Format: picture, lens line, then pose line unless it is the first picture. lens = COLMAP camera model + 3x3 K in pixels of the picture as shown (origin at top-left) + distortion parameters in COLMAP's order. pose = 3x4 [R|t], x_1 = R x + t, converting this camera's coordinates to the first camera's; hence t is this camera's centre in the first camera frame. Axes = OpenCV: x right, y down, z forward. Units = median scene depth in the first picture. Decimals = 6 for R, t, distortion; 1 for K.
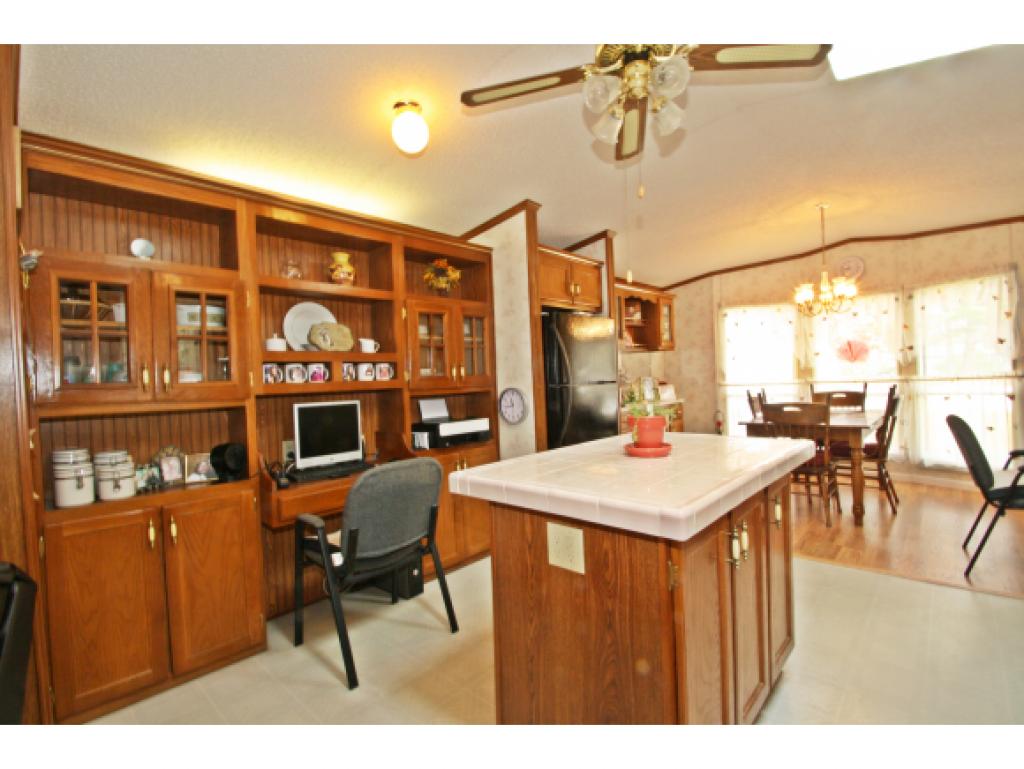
lens RADIAL K [[474.7, 0, 521.1], [0, 474.7, 385.9], [0, 0, 1]] dist [0.013790, -0.019803]
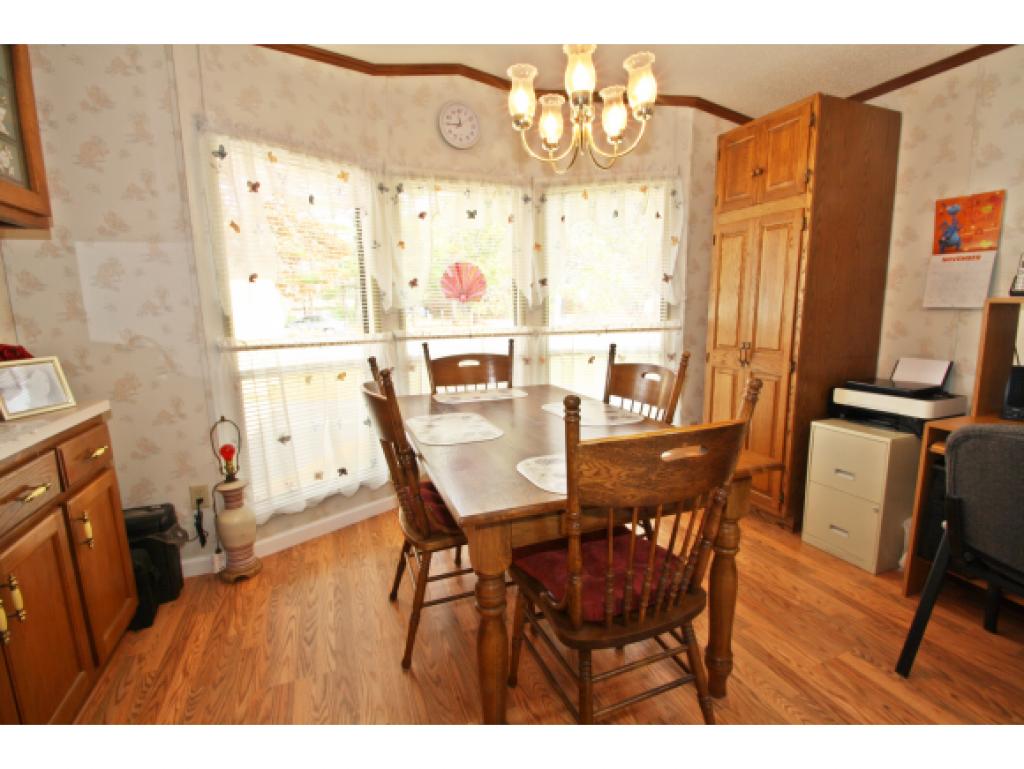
lens RADIAL K [[474.9, 0, 518.3], [0, 474.9, 385.6], [0, 0, 1]] dist [0.001600, 0.000163]
pose [[0.437982, -0.108369, 0.892428, 0.232774], [0.010426, 0.993253, 0.115496, -0.016785], [-0.898923, -0.041281, 0.436157, 0.780896]]
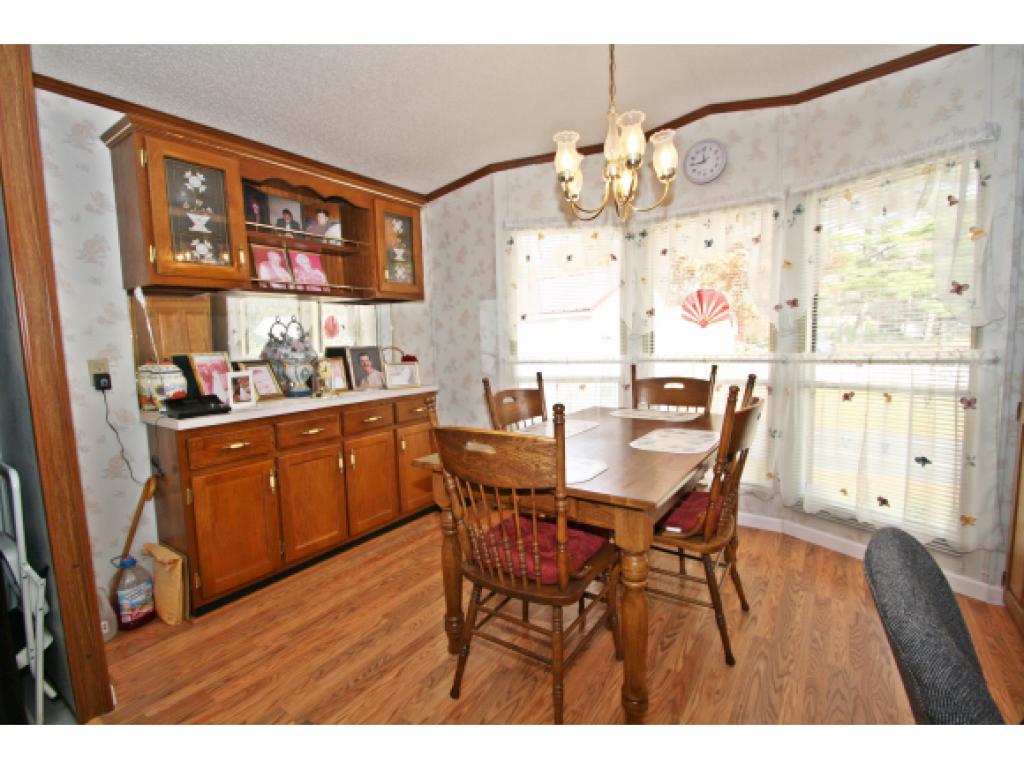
lens RADIAL K [[474.7, 0, 521.1], [0, 474.7, 385.9], [0, 0, 1]] dist [0.013790, -0.019803]
pose [[0.988756, 0.002085, 0.149525, 0.436781], [-0.013989, 0.996808, 0.078603, -0.023086], [-0.148884, -0.079811, 0.985629, 0.507344]]
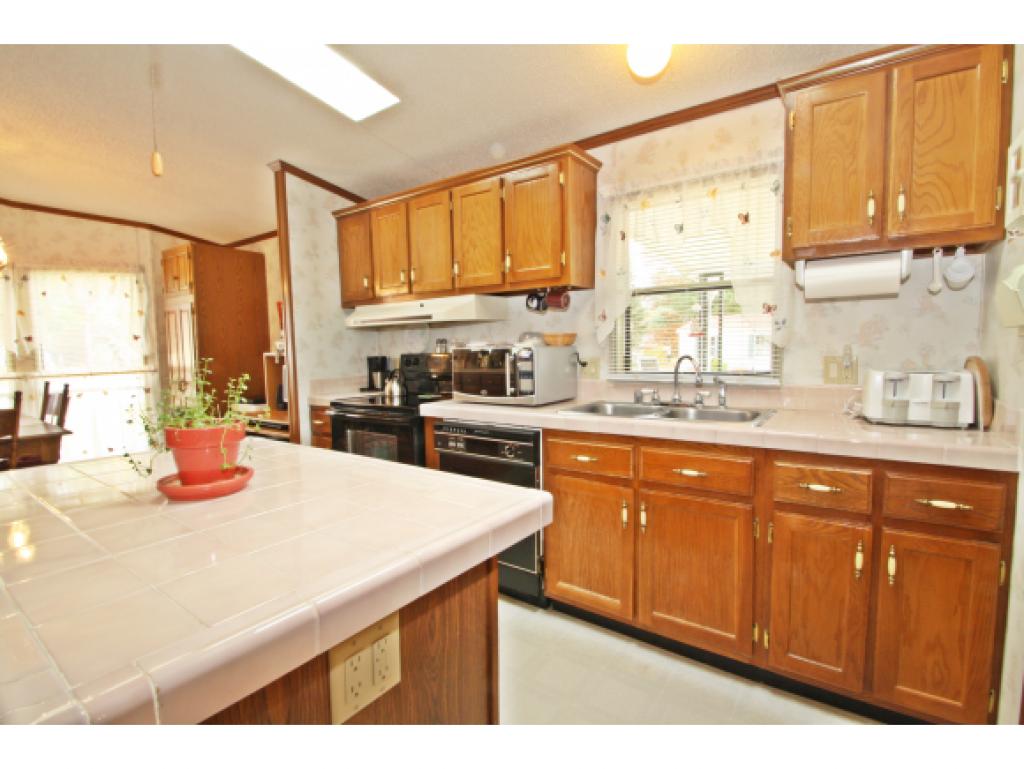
lens RADIAL K [[474.7, 0, 521.1], [0, 474.7, 385.9], [0, 0, 1]] dist [0.013790, -0.019803]
pose [[-0.130935, -0.031524, 0.990890, -0.129871], [0.034528, 0.998743, 0.036336, 0.003222], [-0.990789, 0.038971, -0.129682, 0.257143]]
